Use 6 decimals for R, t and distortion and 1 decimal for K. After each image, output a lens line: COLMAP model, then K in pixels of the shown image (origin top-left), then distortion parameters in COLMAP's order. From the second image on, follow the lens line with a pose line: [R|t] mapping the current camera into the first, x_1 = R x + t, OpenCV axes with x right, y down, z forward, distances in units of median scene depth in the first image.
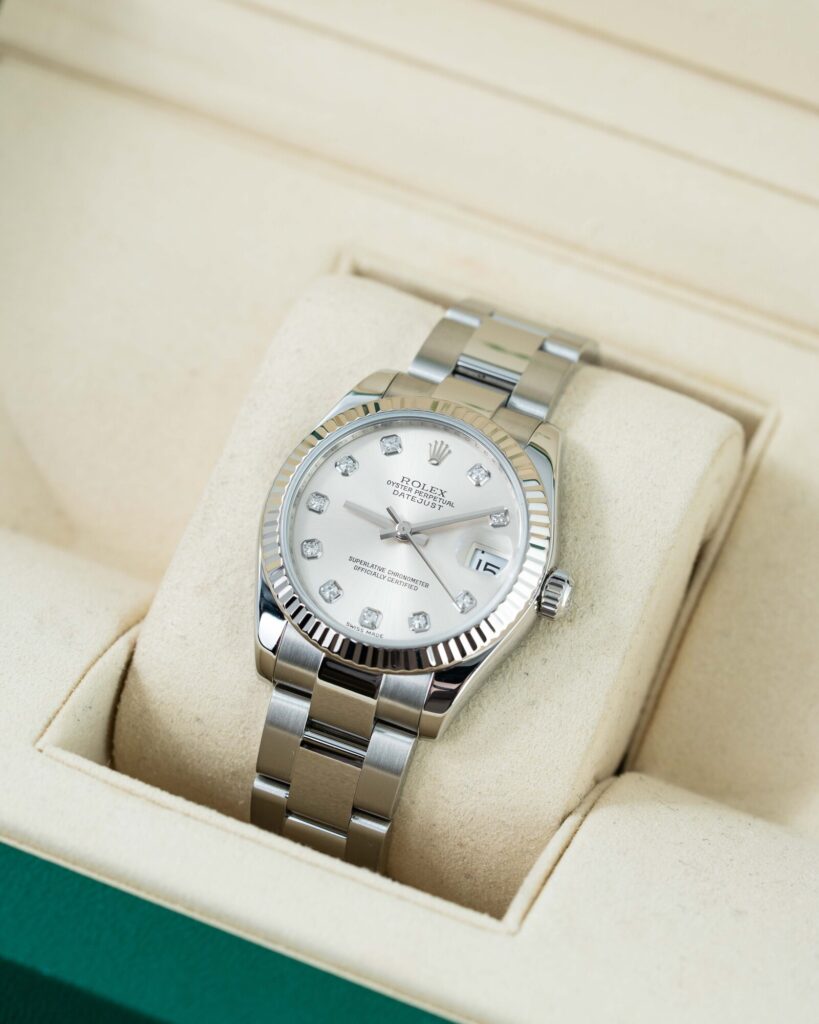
lens RADIAL K [[5377.6, 0, 409.5], [0, 5377.6, 511.4], [0, 0, 1]] dist [0.199896, 0.000000]
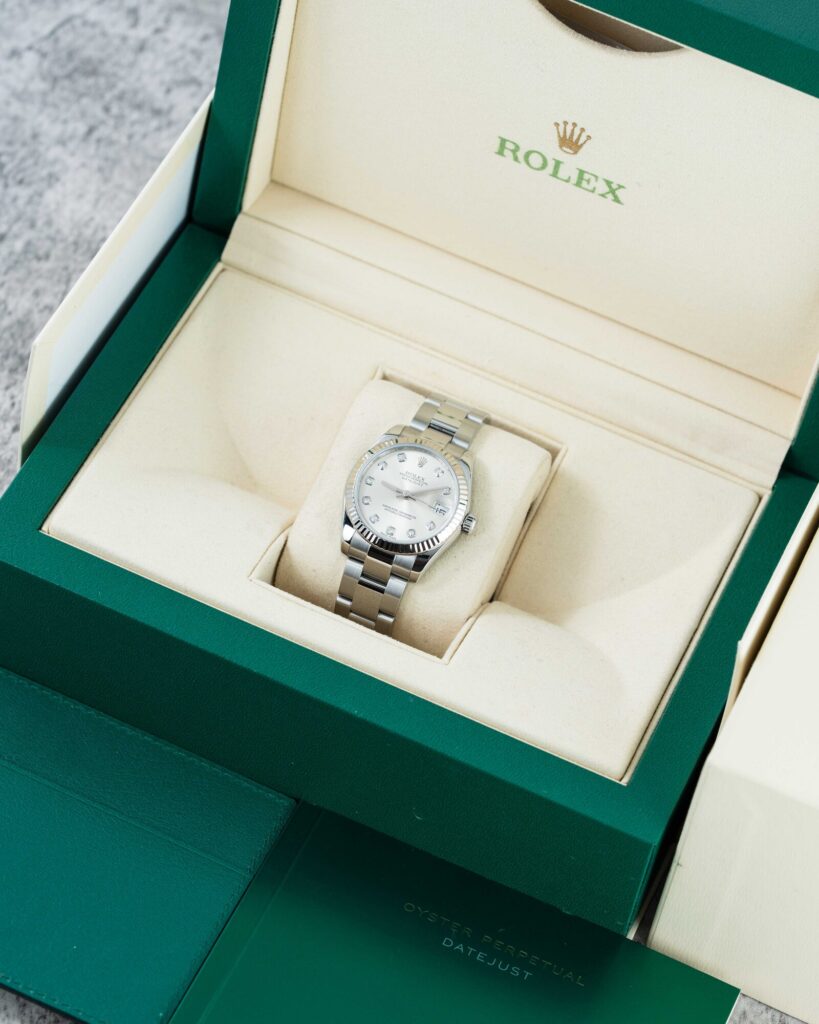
lens RADIAL K [[5377.6, 0, 409.4], [0, 5377.6, 512.4], [0, 0, 1]] dist [0.199896, 0.000000]
pose [[0.998360, 0.044232, 0.036357, -0.084316], [-0.045116, 0.998696, 0.023874, -0.044468], [-0.035253, -0.025475, 0.999054, -1.347176]]
